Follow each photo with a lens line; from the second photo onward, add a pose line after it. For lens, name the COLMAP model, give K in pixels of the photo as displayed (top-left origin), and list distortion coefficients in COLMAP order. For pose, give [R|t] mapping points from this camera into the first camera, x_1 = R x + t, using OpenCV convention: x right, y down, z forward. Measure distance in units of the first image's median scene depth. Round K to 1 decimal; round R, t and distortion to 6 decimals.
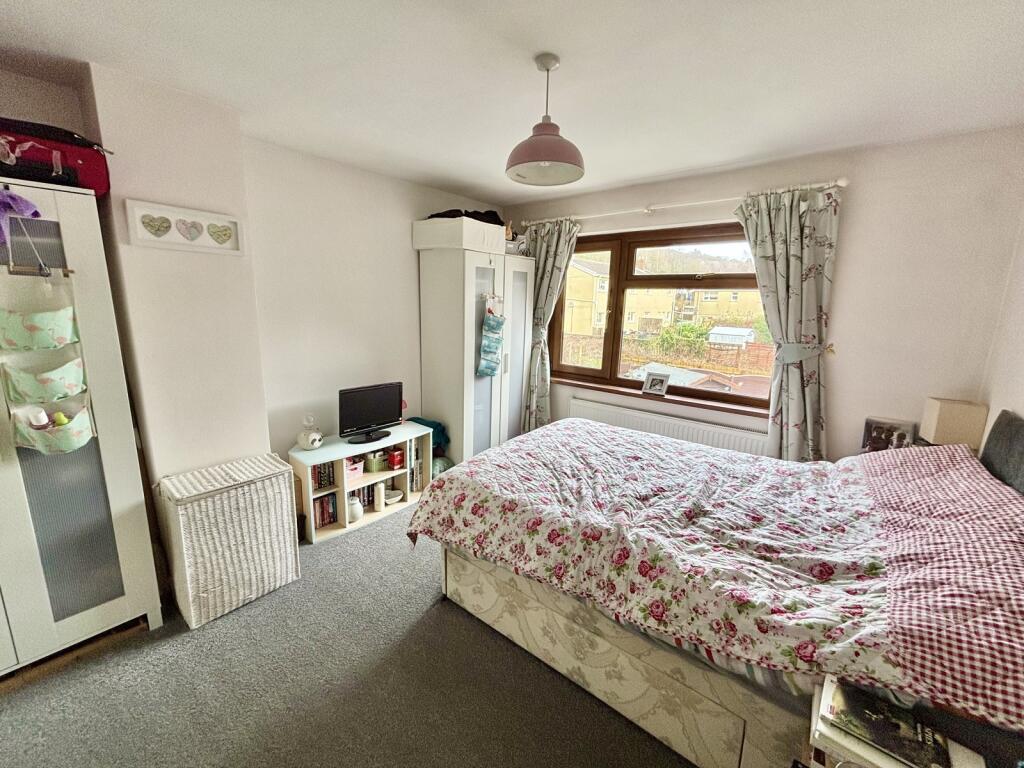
lens RADIAL K [[409.5, 0, 511.0], [0, 409.5, 383.2], [0, 0, 1]] dist [-0.000688, 0.000146]
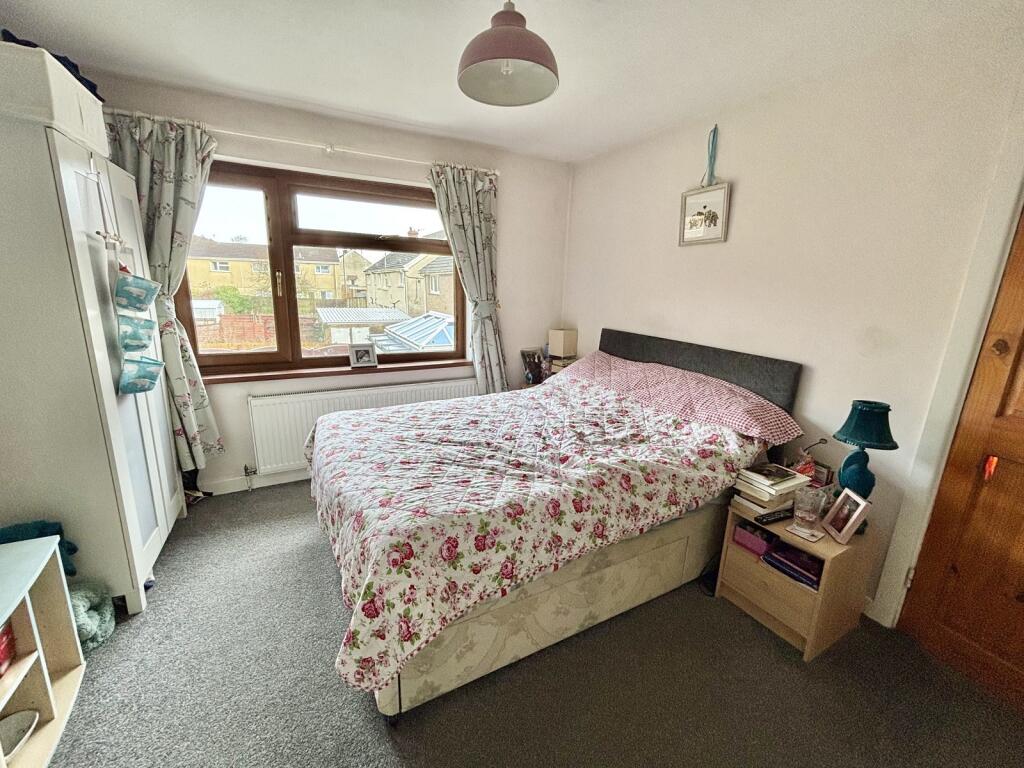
lens RADIAL K [[409.5, 0, 511.0], [0, 409.5, 383.2], [0, 0, 1]] dist [-0.000688, 0.000146]
pose [[0.380578, -0.224987, 0.896962, -0.495434], [0.163699, 0.971025, 0.174107, -0.061587], [-0.910144, 0.080570, 0.406381, 0.487846]]
